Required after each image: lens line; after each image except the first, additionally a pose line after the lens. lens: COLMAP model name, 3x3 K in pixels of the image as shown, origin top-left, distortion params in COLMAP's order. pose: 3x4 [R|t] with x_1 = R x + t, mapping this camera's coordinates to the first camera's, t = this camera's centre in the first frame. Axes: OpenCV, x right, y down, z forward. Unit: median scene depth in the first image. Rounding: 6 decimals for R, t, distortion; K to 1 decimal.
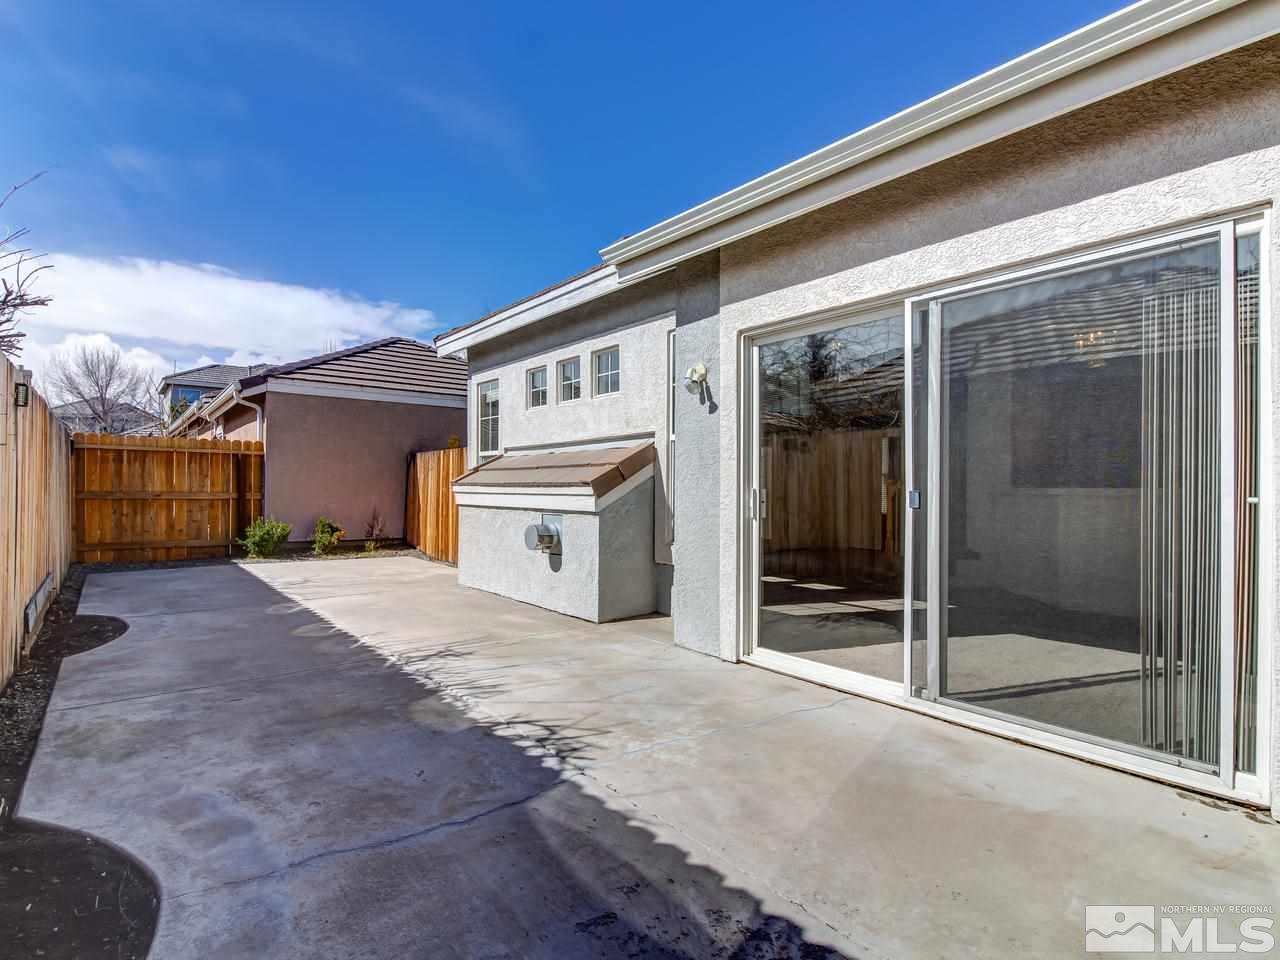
lens RADIAL K [[667.5, 0, 626.8], [0, 667.5, 477.2], [0, 0, 1]] dist [0.021355, -0.017136]
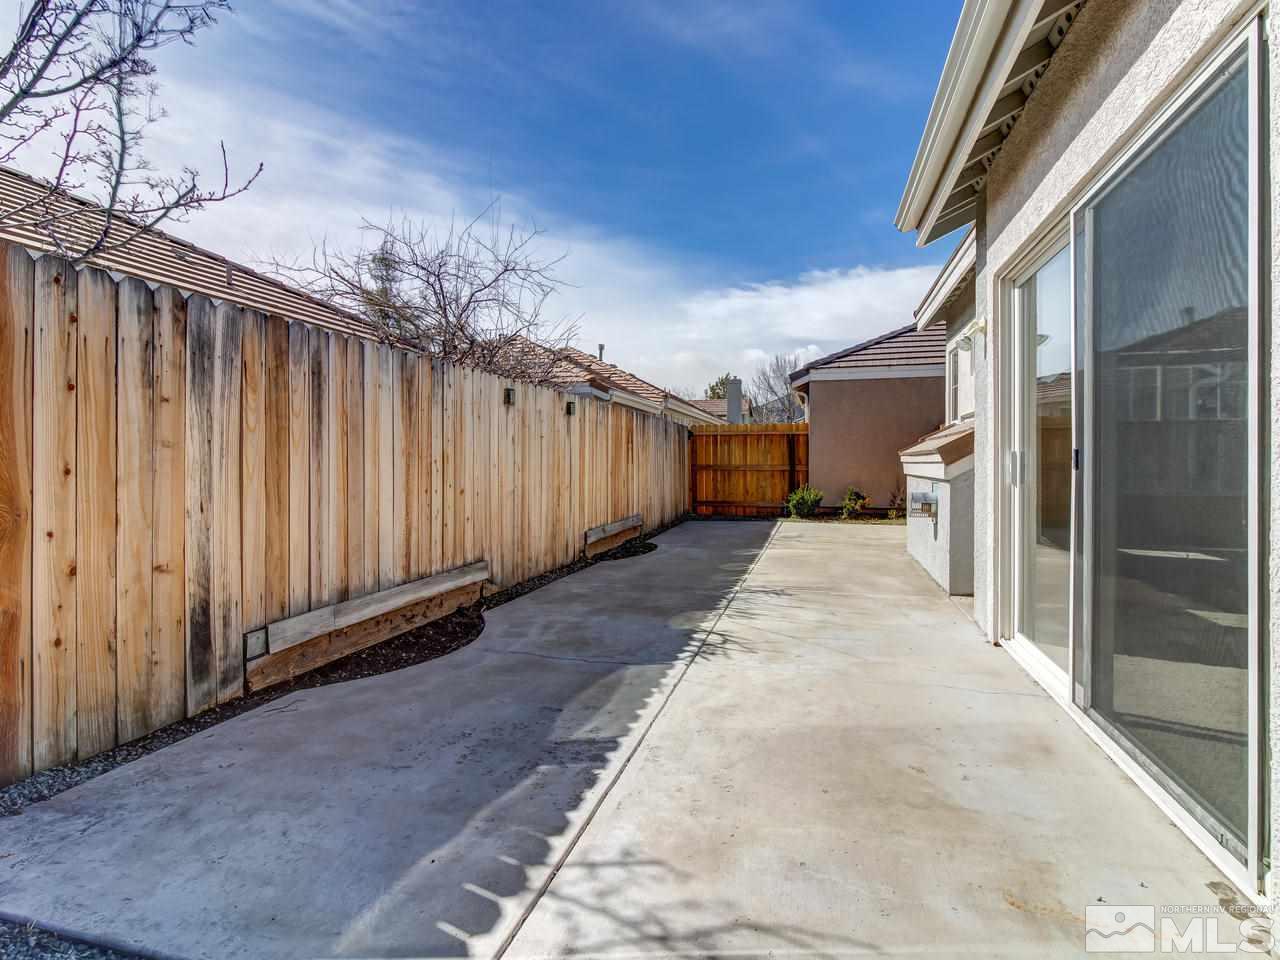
lens RADIAL K [[670.2, 0, 642.4], [0, 670.2, 467.0], [0, 0, 1]] dist [0.033410, -0.022965]
pose [[0.600765, -0.003490, -0.799418, 0.796454], [0.020385, 0.999732, 0.010955, 0.022298], [0.799166, -0.022878, 0.600675, 0.099117]]
